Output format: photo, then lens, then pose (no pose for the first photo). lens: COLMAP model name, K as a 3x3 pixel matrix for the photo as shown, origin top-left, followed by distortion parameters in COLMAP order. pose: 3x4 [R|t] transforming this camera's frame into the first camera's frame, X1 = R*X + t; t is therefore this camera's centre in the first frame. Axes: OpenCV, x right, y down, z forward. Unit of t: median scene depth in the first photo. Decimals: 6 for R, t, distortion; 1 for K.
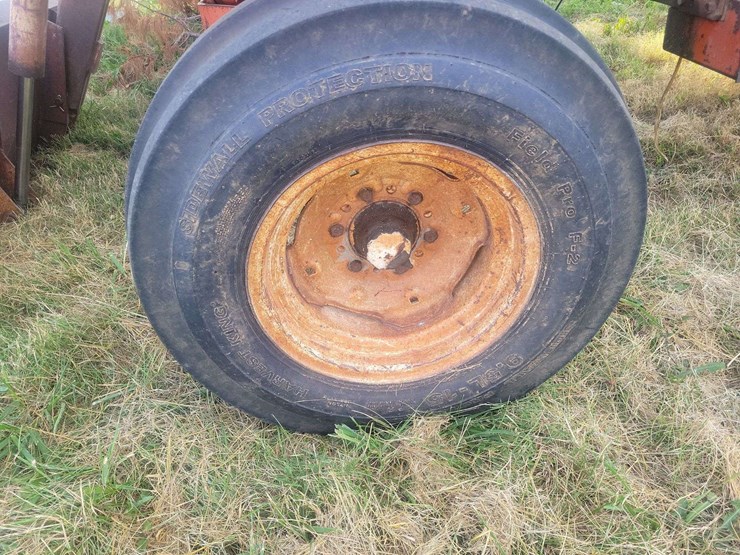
lens RADIAL K [[559.1, 0, 372.6], [0, 559.1, 278.9], [0, 0, 1]] dist [0.048884, -0.029363]
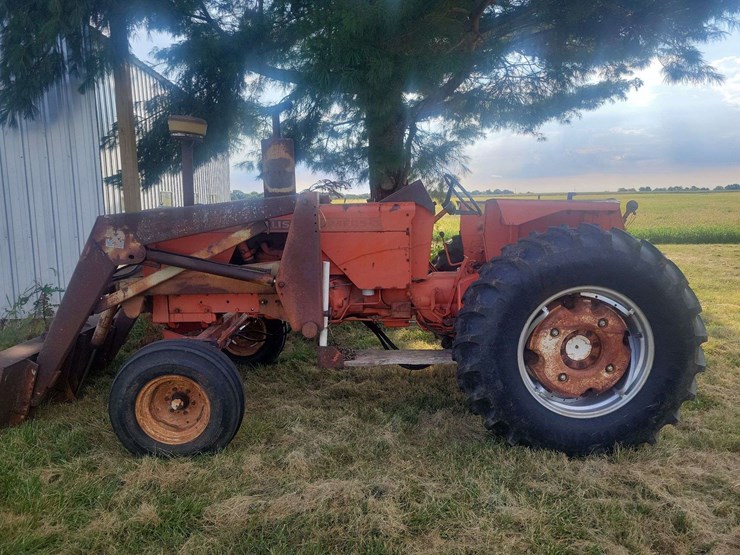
lens RADIAL K [[559.1, 0, 372.6], [0, 559.1, 278.9], [0, 0, 1]] dist [0.048884, -0.029363]
pose [[0.996894, 0.058130, -0.053127, 1.498238], [-0.075375, 0.899707, -0.429938, 0.722813], [0.022807, 0.432607, 0.901294, -2.768482]]
